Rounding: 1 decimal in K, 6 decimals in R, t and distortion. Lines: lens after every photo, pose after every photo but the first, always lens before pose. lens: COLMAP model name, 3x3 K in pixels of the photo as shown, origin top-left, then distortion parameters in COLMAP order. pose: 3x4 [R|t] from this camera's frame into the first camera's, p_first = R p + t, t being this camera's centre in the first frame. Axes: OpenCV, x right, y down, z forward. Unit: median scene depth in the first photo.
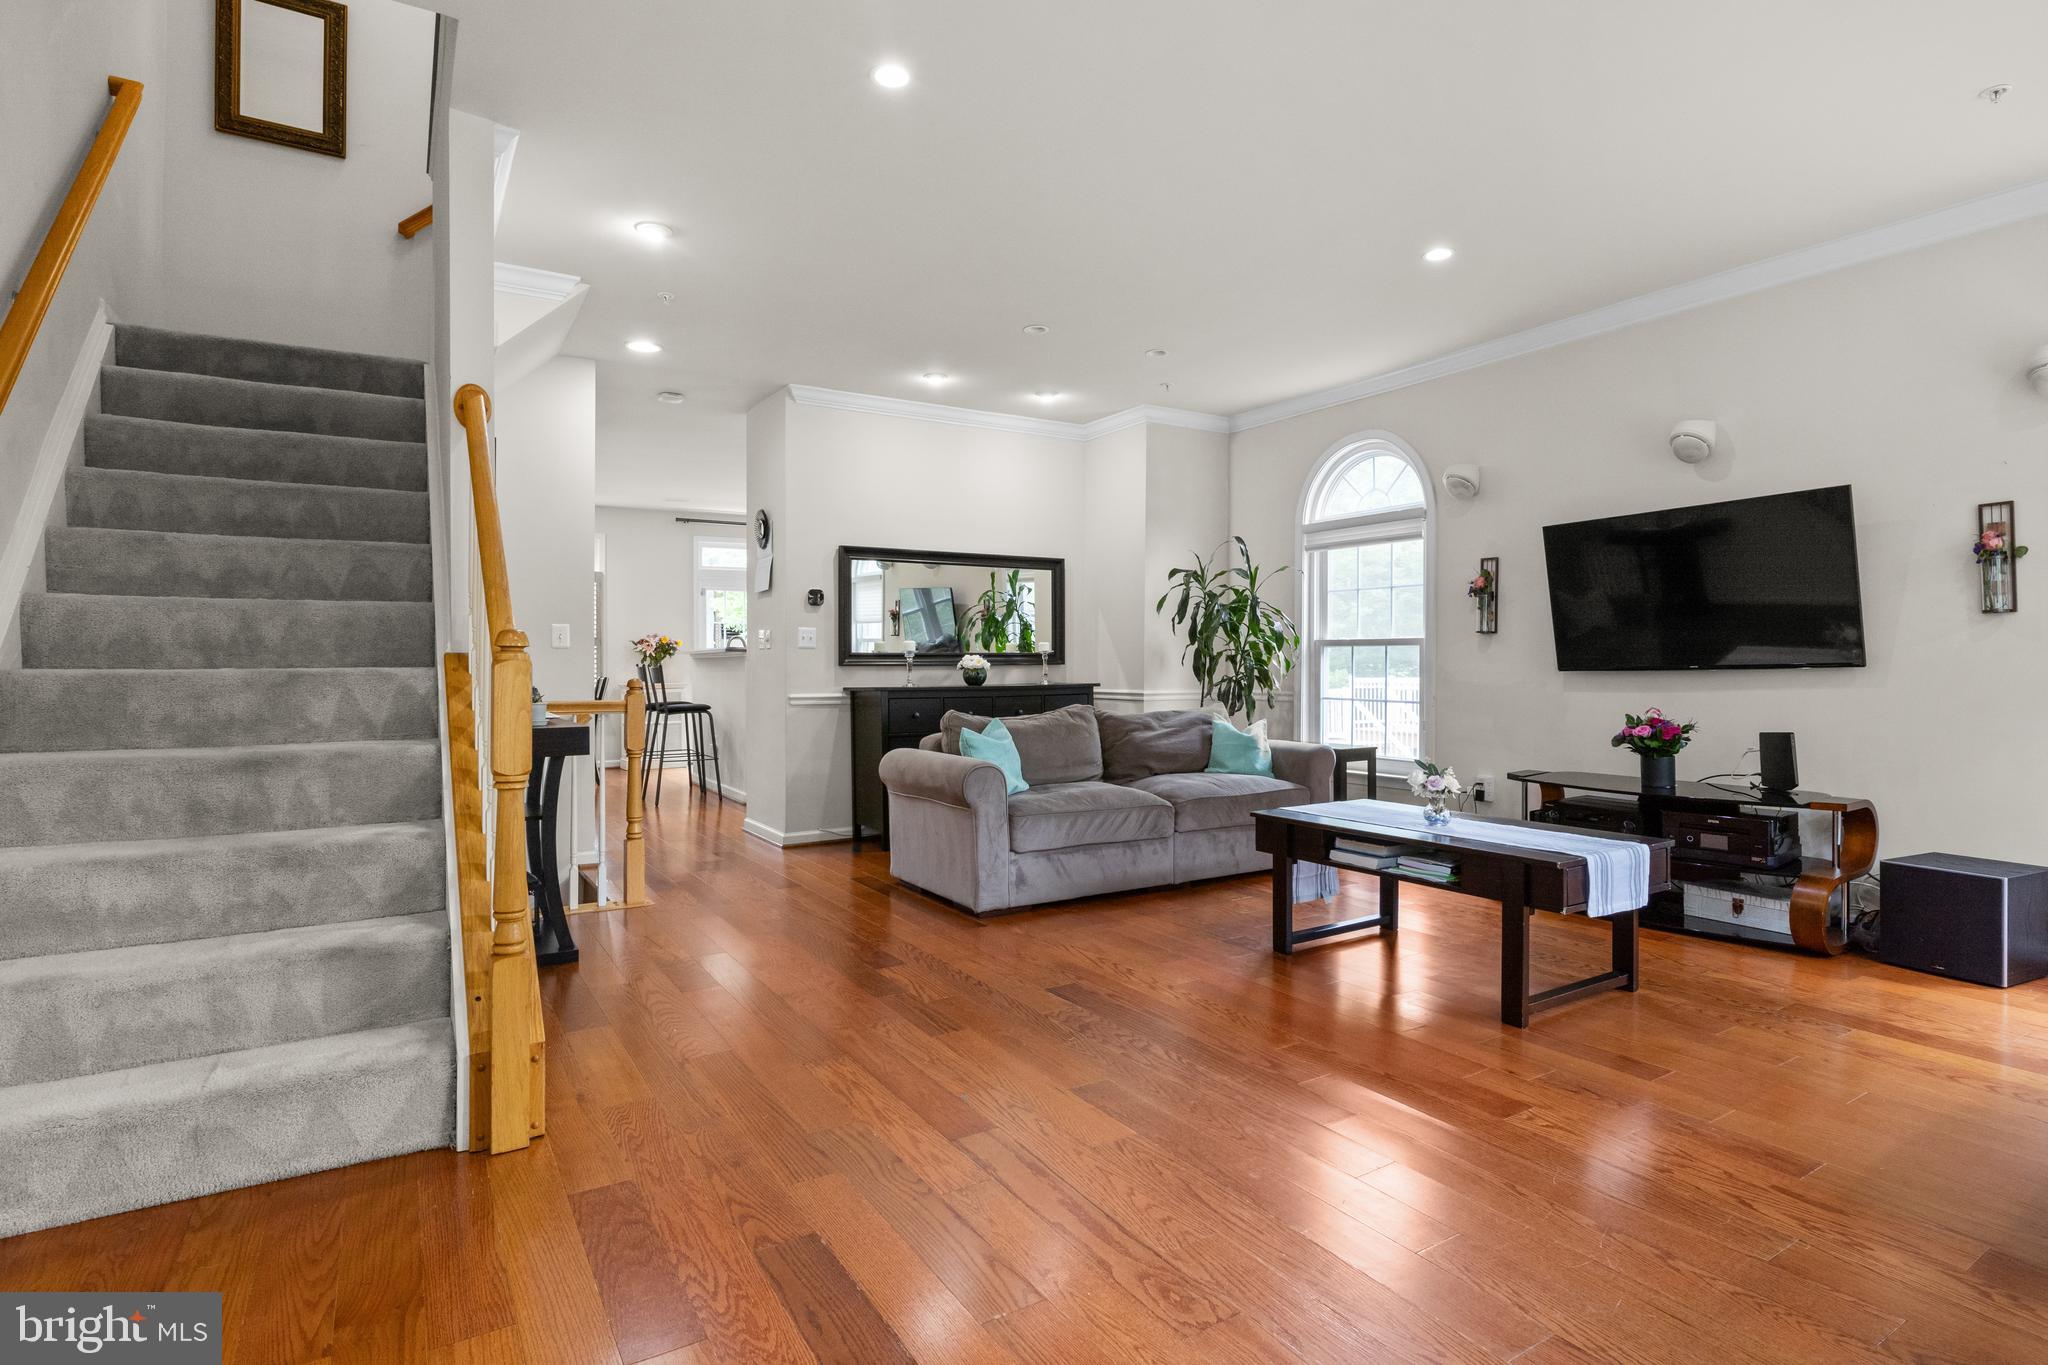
lens RADIAL K [[1036.7, 0, 1034.3], [0, 1036.7, 666.7], [0, 0, 1]] dist [-0.005371, -0.002839]
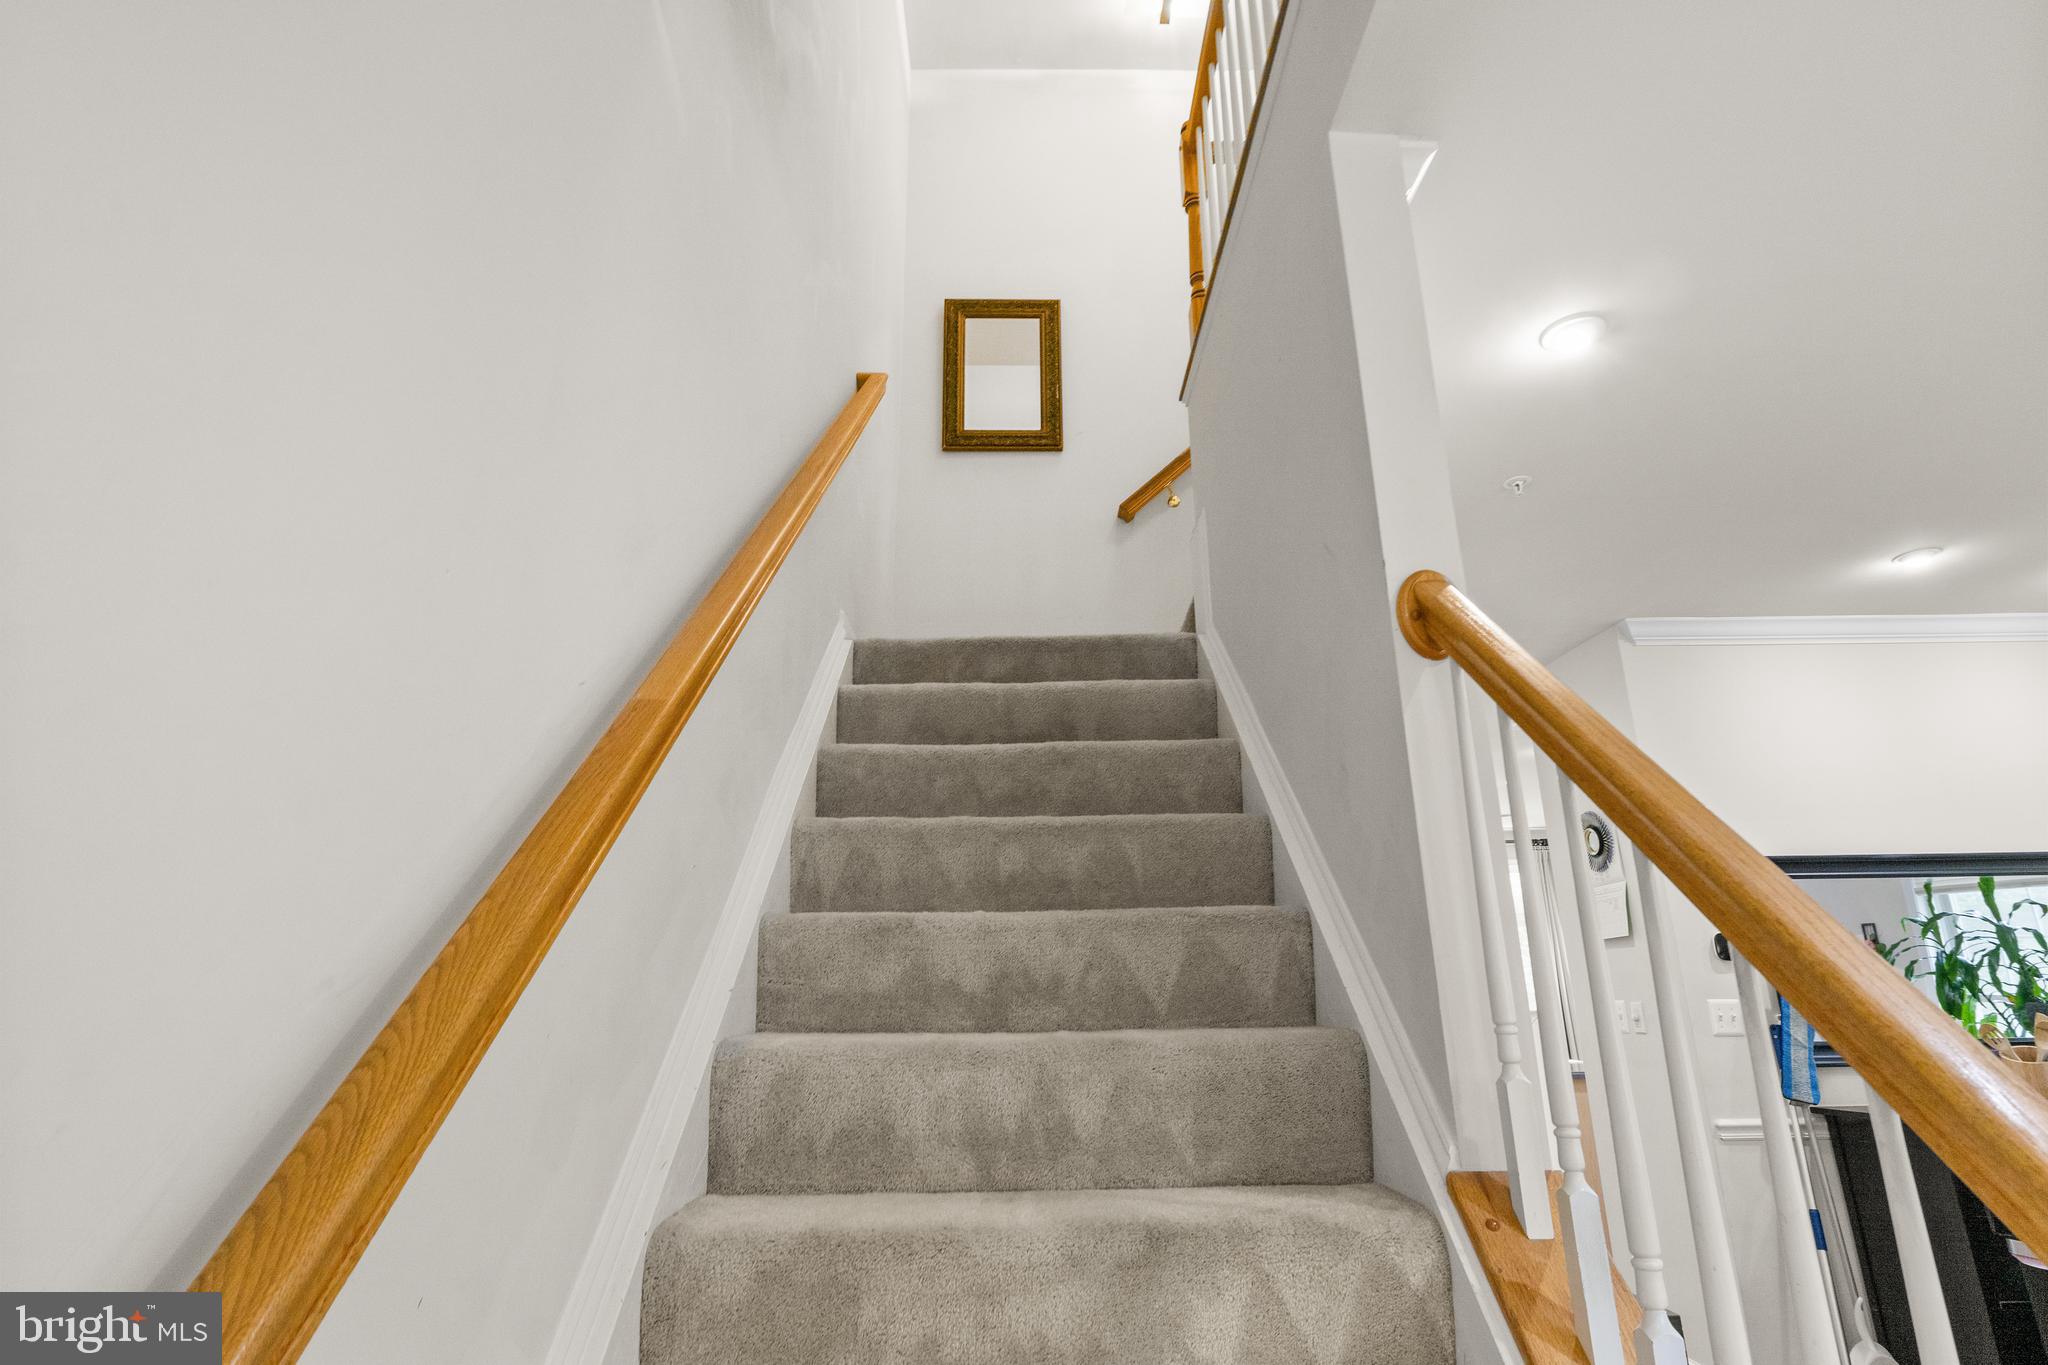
lens RADIAL K [[1023.2, 0, 1024.0], [0, 1023.2, 682.5], [0, 0, 1]] dist [-0.008540, -0.001851]
pose [[0.853583, -0.162668, -0.494909, -0.434039], [0.009775, 0.954834, -0.296978, -0.074348], [0.520865, 0.248658, 0.816620, 0.474175]]
